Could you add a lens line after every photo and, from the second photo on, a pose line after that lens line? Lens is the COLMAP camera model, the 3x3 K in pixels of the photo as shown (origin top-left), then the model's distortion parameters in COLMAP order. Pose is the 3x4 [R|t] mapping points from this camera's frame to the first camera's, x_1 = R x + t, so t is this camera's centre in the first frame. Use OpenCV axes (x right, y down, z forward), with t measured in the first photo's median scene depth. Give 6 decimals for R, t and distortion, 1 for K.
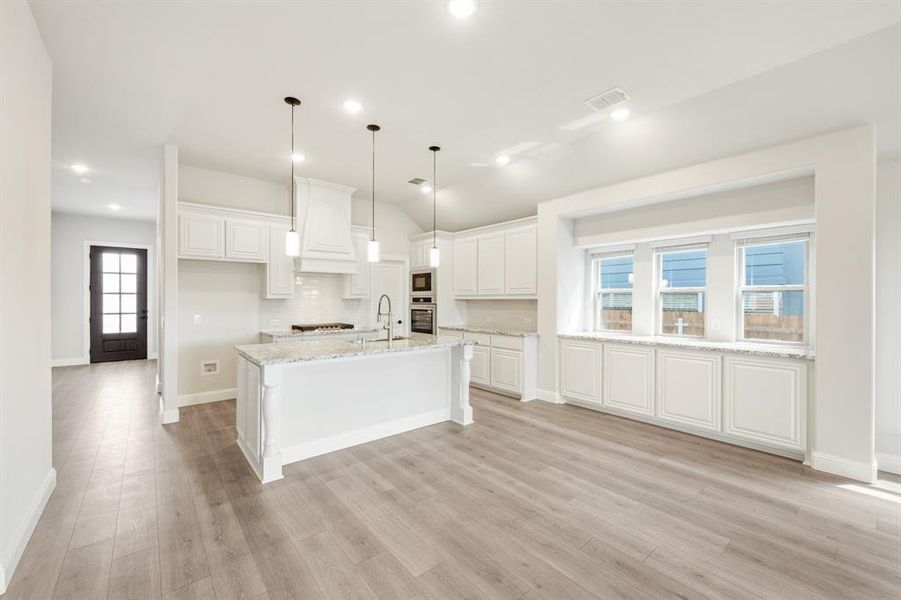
lens RADIAL K [[359.4, 0, 447.7], [0, 359.4, 302.0], [0, 0, 1]] dist [0.001222, -0.000200]
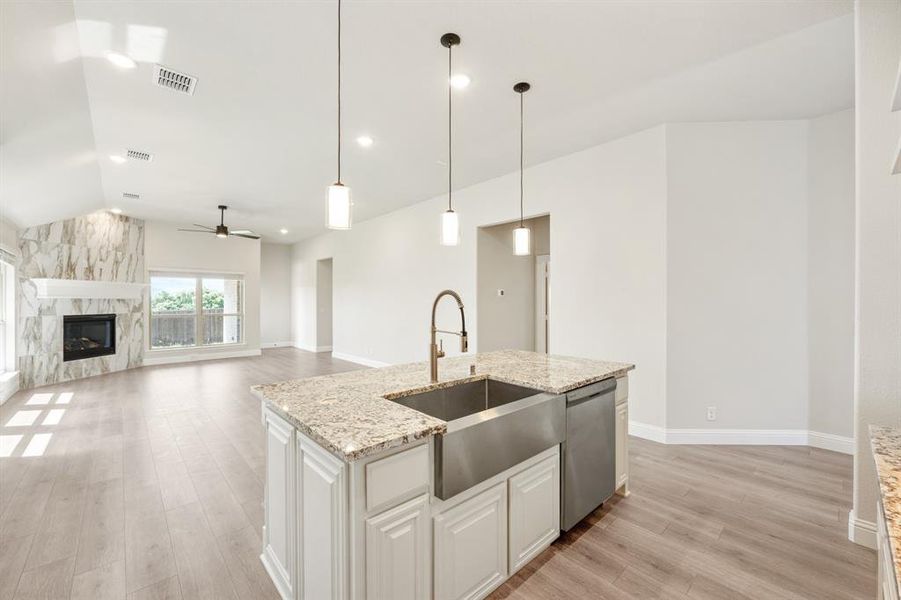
lens RADIAL K [[359.4, 0, 449.3], [0, 359.4, 302.2], [0, 0, 1]] dist [0.001222, -0.000200]
pose [[-0.998901, -0.001231, -0.046861, -0.115503], [-0.001544, 0.999977, 0.006654, -0.005741], [0.046852, 0.006719, -0.998879, 1.152630]]
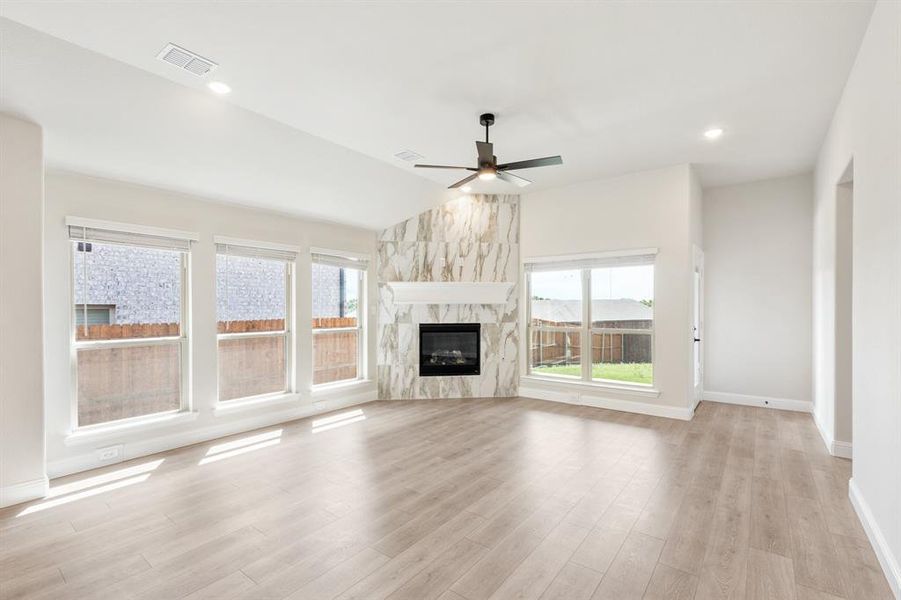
lens RADIAL K [[412.2, 0, 451.6], [0, 412.2, 310.2], [0, 0, 1]] dist [0.001135, -0.000452]
pose [[-0.223477, -0.008836, 0.974669, -0.078456], [0.005991, 0.999928, 0.010438, -0.002153], [-0.974691, 0.008172, -0.223408, 0.088834]]
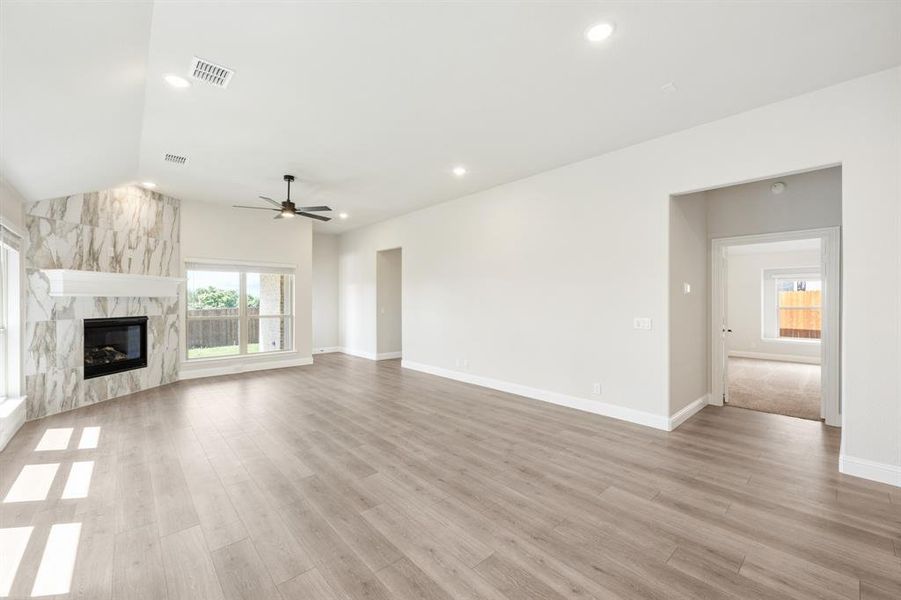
lens RADIAL K [[359.4, 0, 451.5], [0, 359.4, 300.2], [0, 0, 1]] dist [0.001222, -0.000200]
pose [[-0.999111, 0.000553, -0.042157, 0.217997], [0.000347, 0.999988, 0.004902, -0.003148], [0.042159, 0.004883, -0.999099, 0.846577]]
